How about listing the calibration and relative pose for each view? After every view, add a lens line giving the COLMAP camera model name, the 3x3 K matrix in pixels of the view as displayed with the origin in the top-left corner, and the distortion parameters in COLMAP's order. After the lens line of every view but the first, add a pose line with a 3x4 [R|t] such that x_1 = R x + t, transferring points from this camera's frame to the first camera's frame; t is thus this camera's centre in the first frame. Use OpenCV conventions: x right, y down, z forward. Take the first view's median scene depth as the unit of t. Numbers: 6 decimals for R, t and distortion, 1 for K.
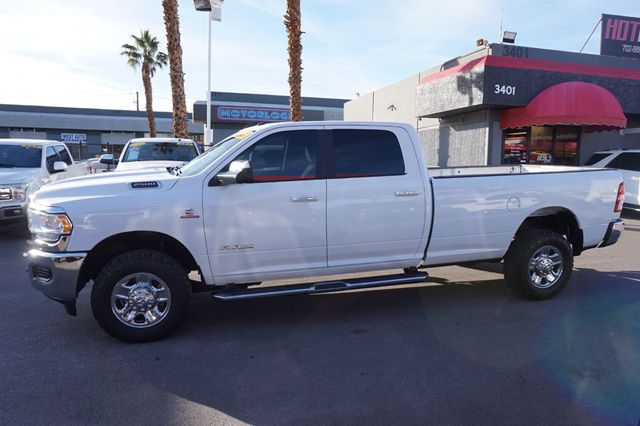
lens RADIAL K [[431.4, 0, 320.0], [0, 431.4, 213.0], [0, 0, 1]] dist [-0.042724, 0.034802]
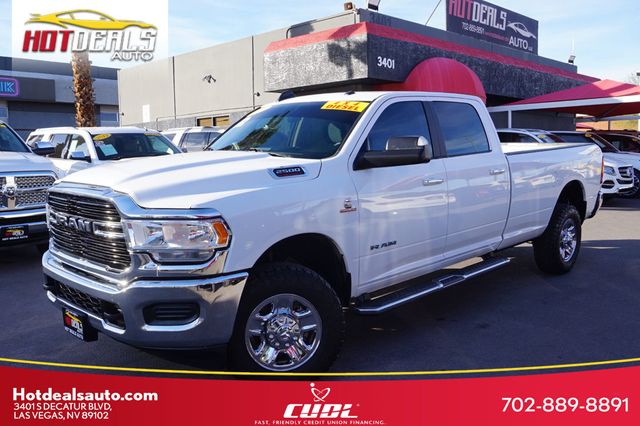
lens RADIAL K [[571.2, 0, 320.0], [0, 571.2, 213.0], [0, 0, 1]] dist [-0.013203, -0.003279]
pose [[0.868281, -0.078190, 0.489873, -0.283839], [0.084652, 0.996370, 0.008990, 0.000116], [-0.488797, 0.033663, 0.871748, 0.044574]]
